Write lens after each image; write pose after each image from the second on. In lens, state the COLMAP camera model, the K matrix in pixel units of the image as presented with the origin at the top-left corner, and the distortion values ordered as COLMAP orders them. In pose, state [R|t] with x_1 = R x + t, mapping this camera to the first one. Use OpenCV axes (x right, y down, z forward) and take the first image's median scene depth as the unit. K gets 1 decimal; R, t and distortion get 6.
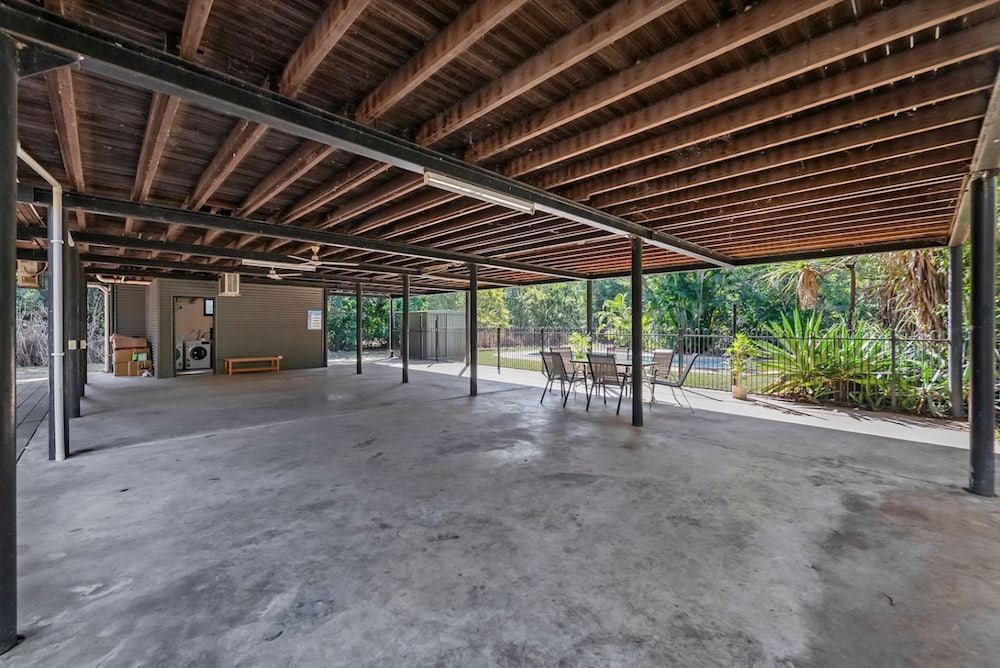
lens RADIAL K [[411.0, 0, 504.2], [0, 411.0, 327.9], [0, 0, 1]] dist [0.000026, -0.000373]
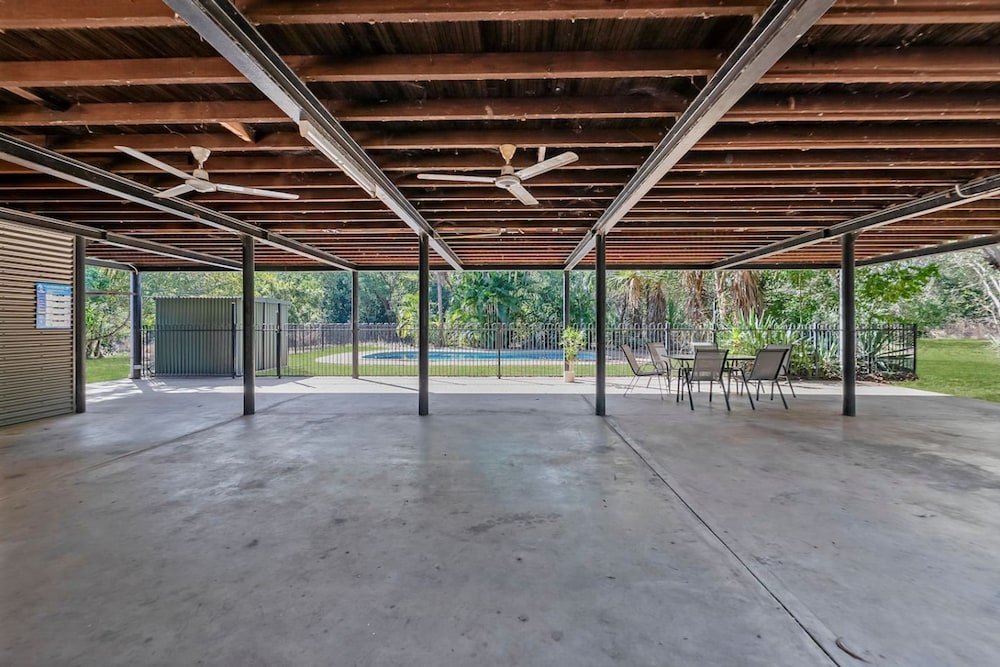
lens RADIAL K [[411.0, 0, 504.2], [0, 411.0, 327.4], [0, 0, 1]] dist [0.000026, -0.000373]
pose [[0.710759, -0.006338, 0.703407, -0.425916], [0.003985, 0.999980, 0.004983, 0.003149], [-0.703424, -0.000738, 0.710770, 0.362013]]
